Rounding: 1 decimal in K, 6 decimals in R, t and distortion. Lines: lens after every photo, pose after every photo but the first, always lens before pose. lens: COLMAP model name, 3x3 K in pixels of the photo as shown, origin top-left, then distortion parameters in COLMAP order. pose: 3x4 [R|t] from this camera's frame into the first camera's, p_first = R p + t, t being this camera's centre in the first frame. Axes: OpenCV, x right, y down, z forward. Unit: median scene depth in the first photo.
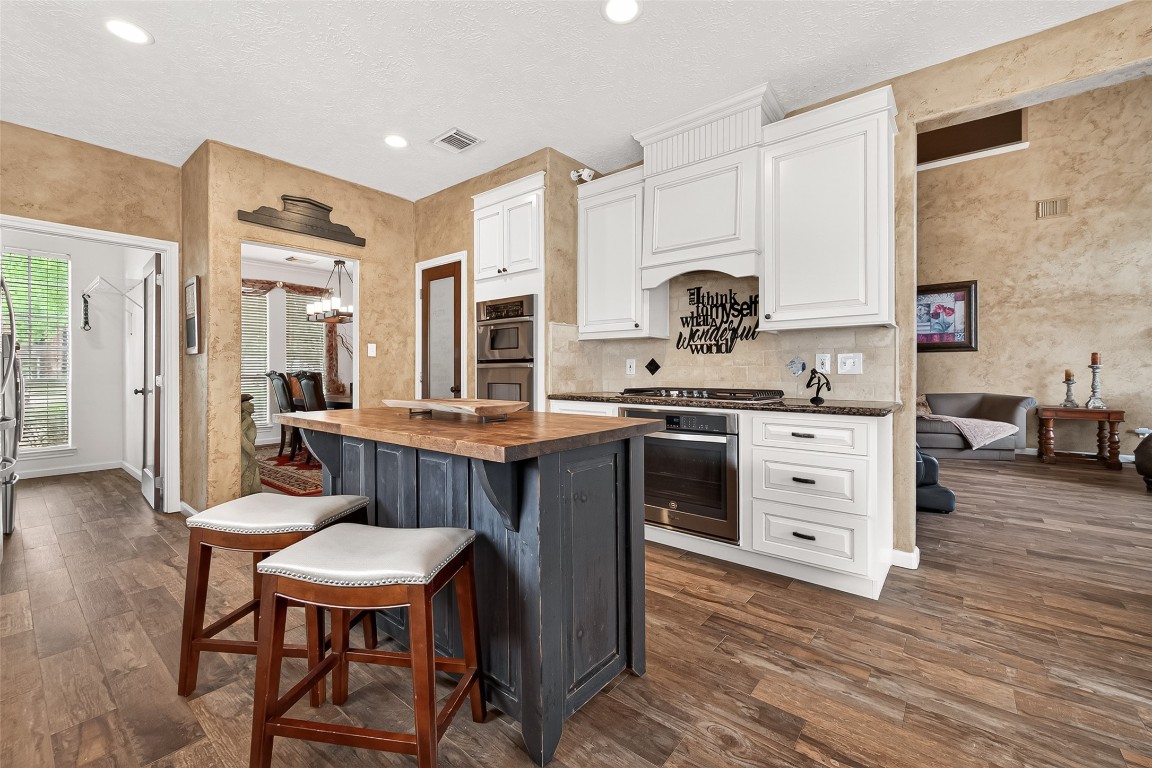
lens RADIAL K [[466.3, 0, 591.6], [0, 466.3, 370.0], [0, 0, 1]] dist [0.004132, -0.002249]
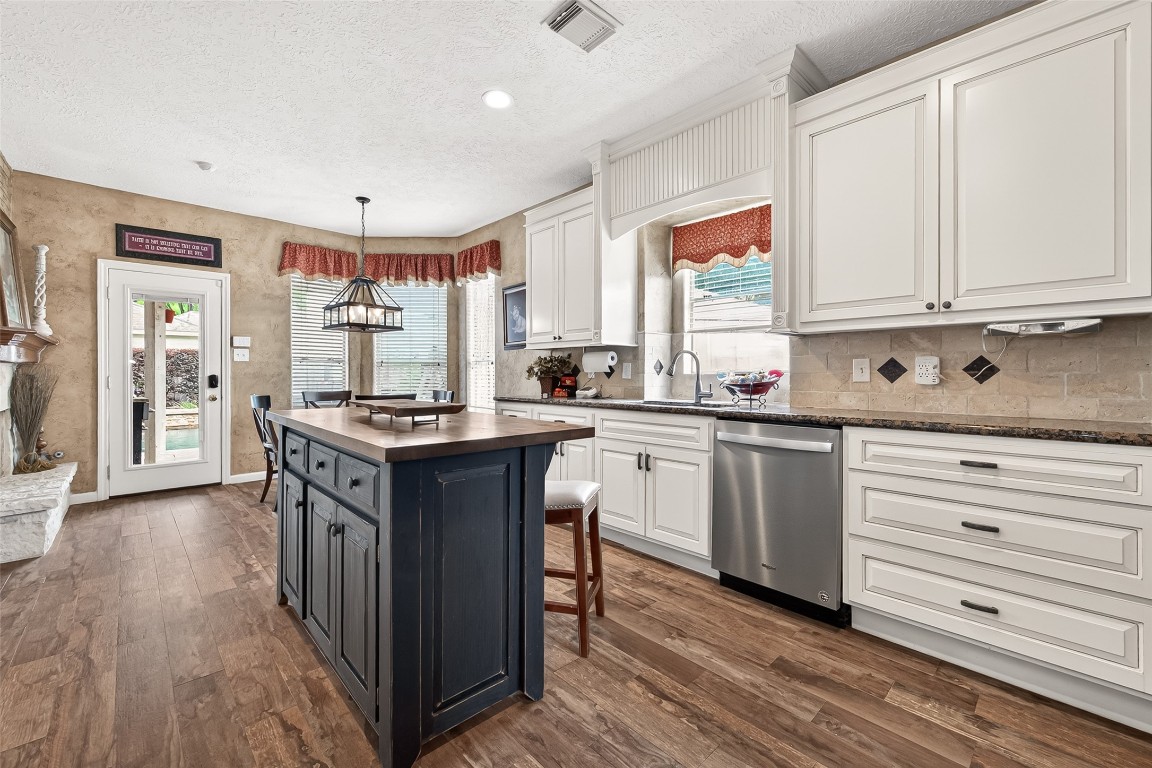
lens RADIAL K [[477.2, 0, 589.3], [0, 477.2, 373.6], [0, 0, 1]] dist [0.004743, -0.002733]
pose [[-0.991181, 0.011843, 0.131986, -0.507538], [0.011999, 0.999928, 0.000391, 0.008491], [-0.131971, 0.001971, -0.991252, 1.207304]]
